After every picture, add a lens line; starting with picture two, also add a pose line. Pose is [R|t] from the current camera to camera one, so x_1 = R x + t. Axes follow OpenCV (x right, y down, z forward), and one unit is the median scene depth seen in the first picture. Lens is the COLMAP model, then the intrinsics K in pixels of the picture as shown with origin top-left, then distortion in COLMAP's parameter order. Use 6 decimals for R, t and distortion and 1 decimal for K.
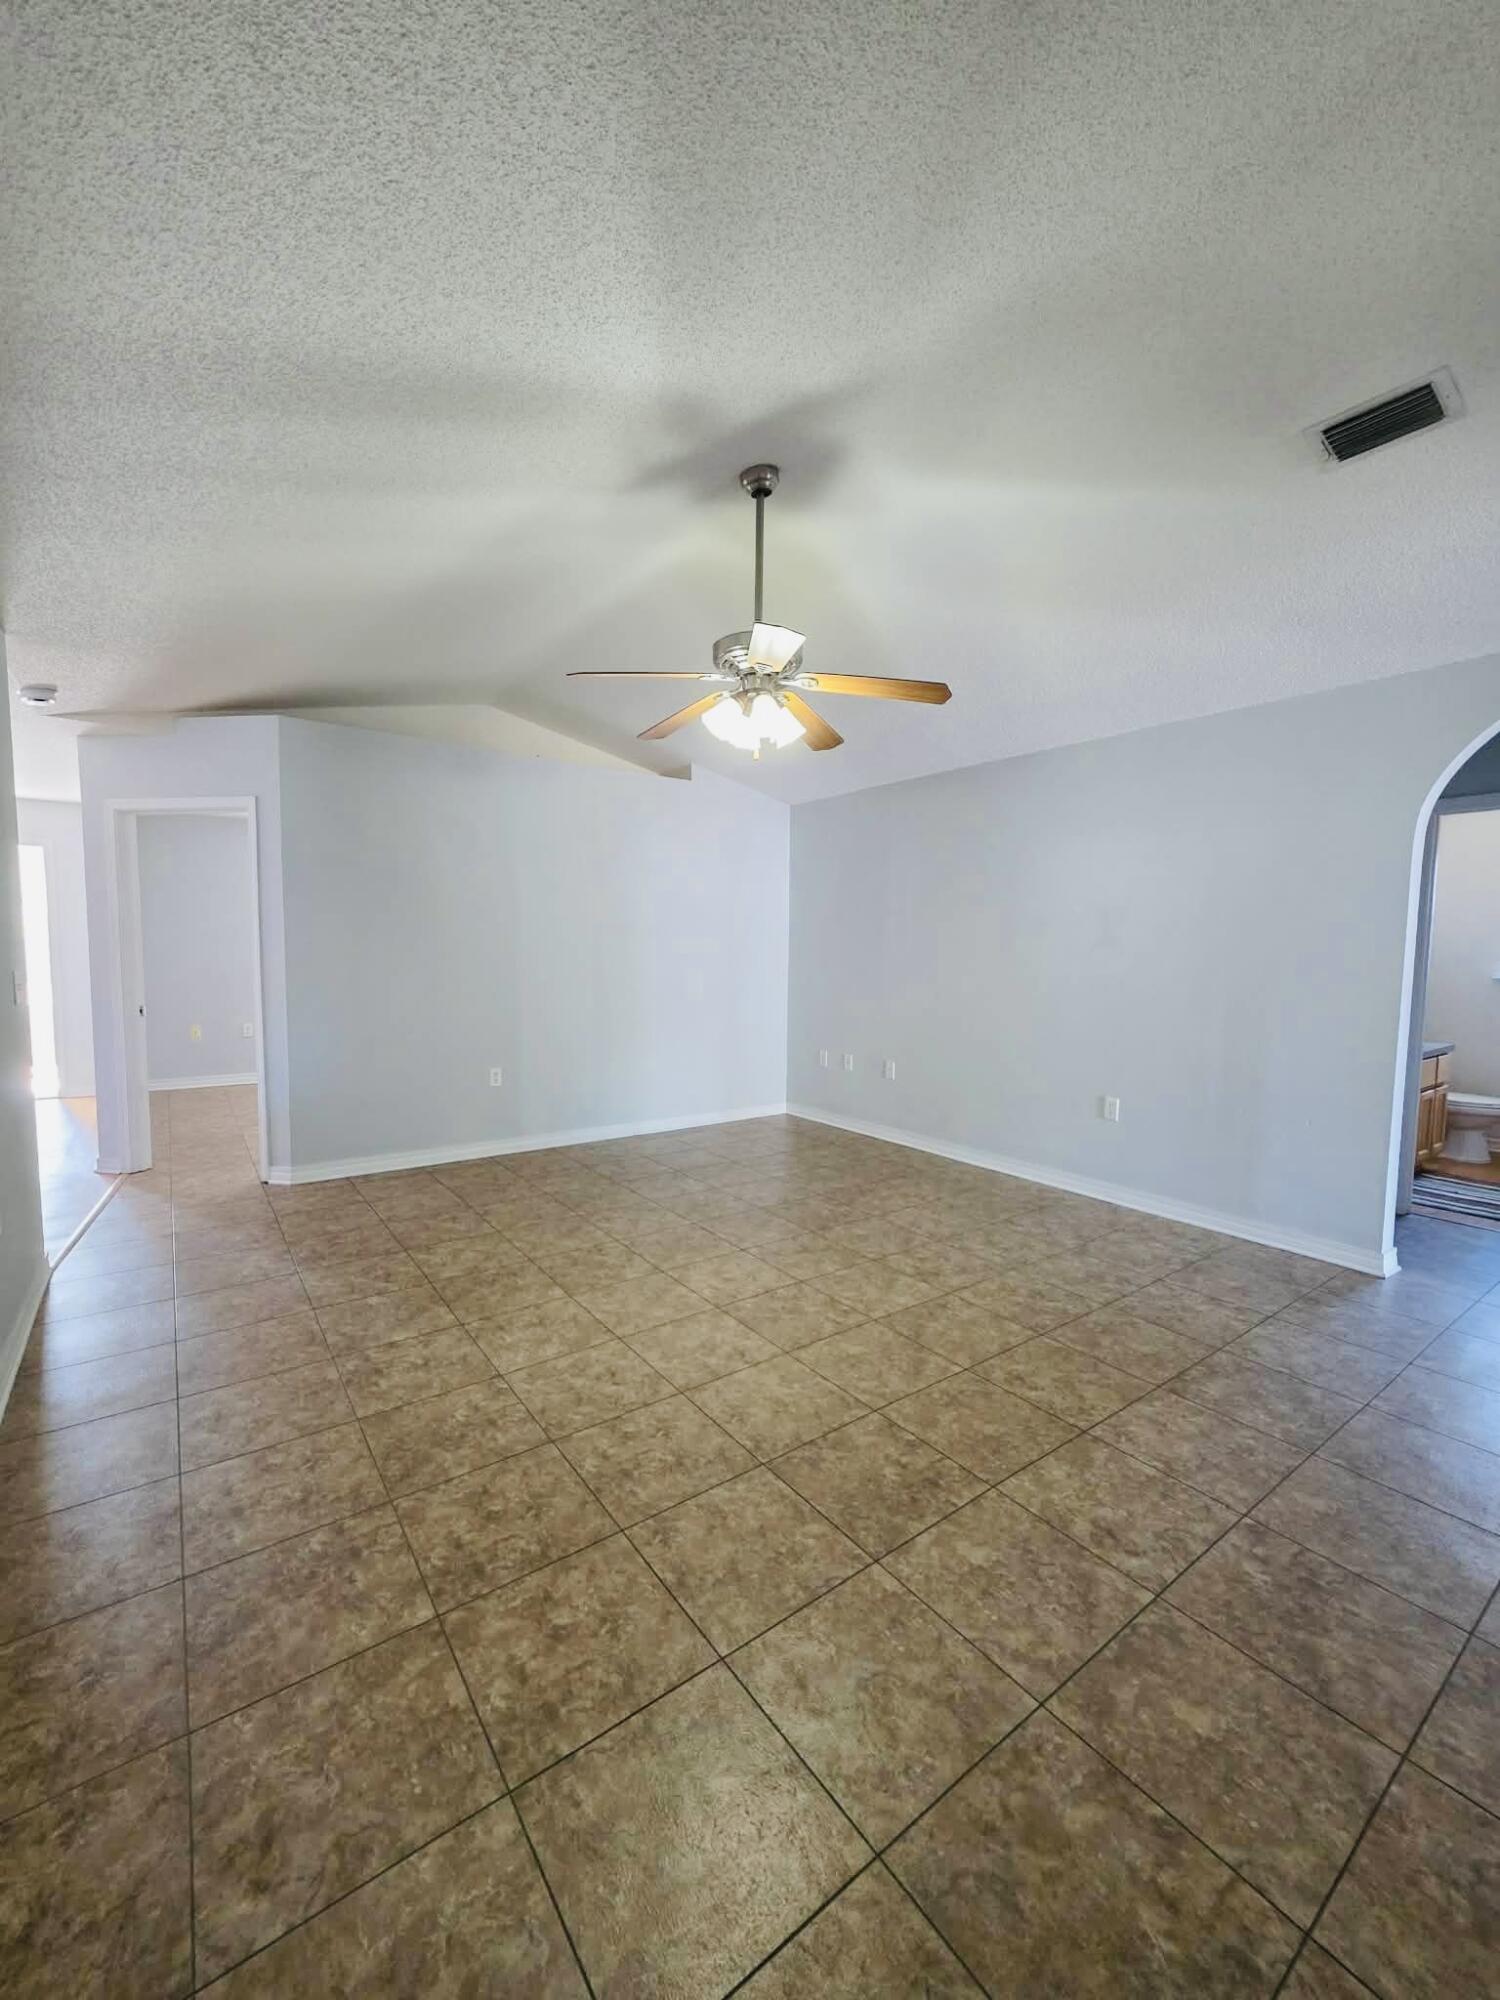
lens RADIAL K [[804.4, 0, 729.6], [0, 804.4, 1009.4], [0, 0, 1]] dist [0.000808, 0.001363]
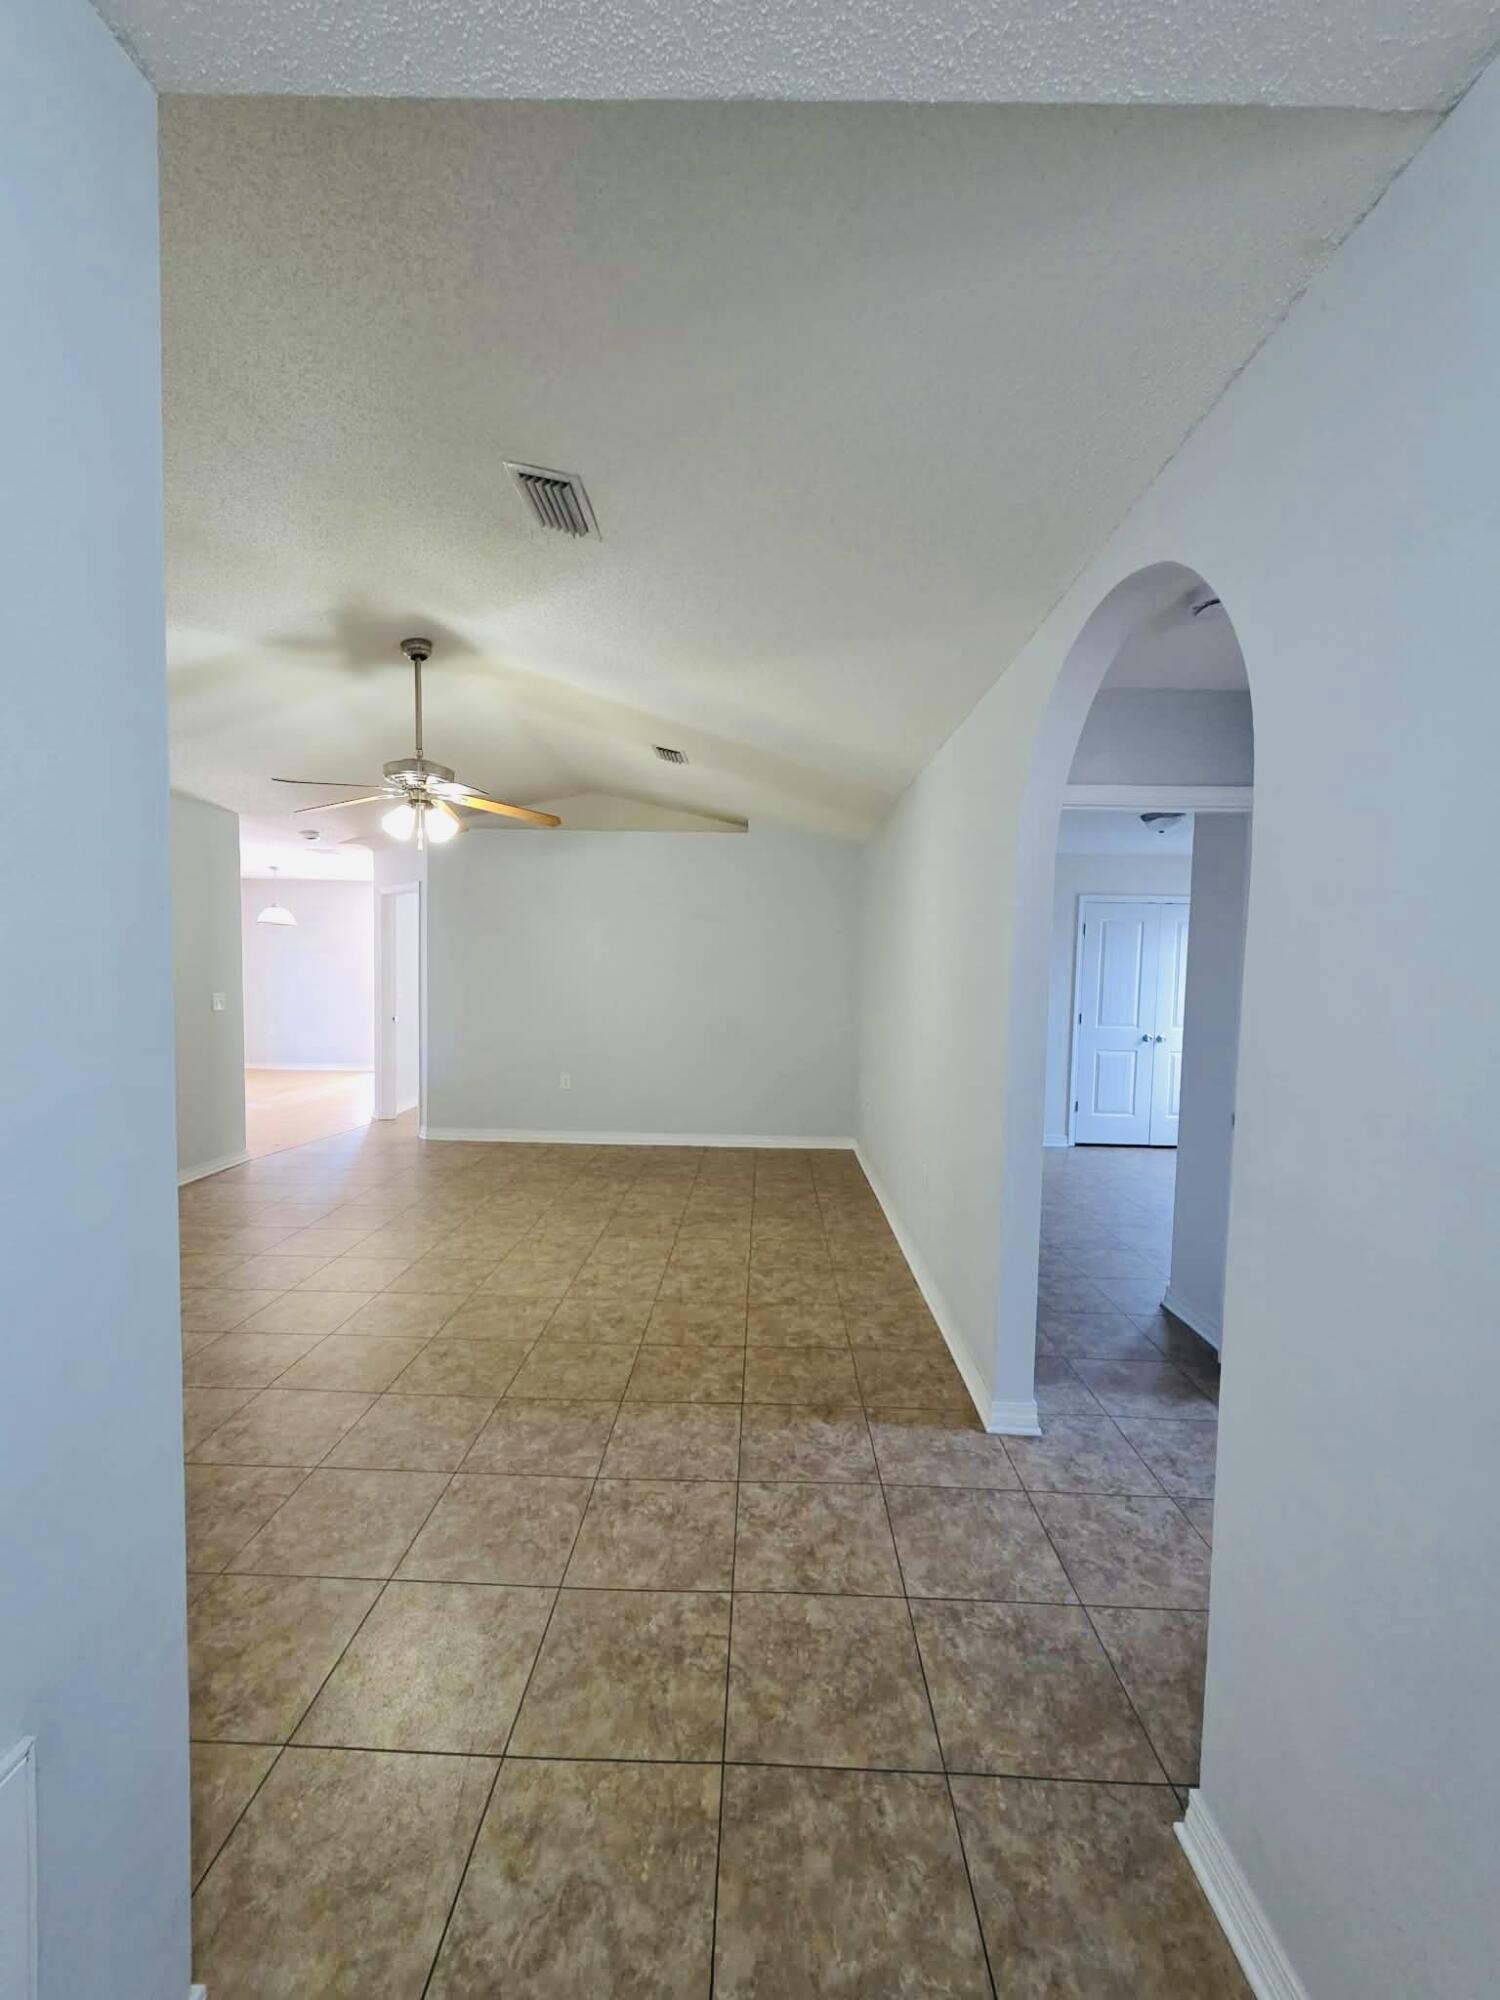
lens RADIAL K [[804.4, 0, 754.9], [0, 804.4, 997.8], [0, 0, 1]] dist [0.000808, 0.001363]
pose [[0.789668, 0.023323, -0.613091, 1.118779], [-0.055867, 0.997859, -0.033997, -0.037593], [0.610986, 0.061098, 0.789280, 0.248642]]
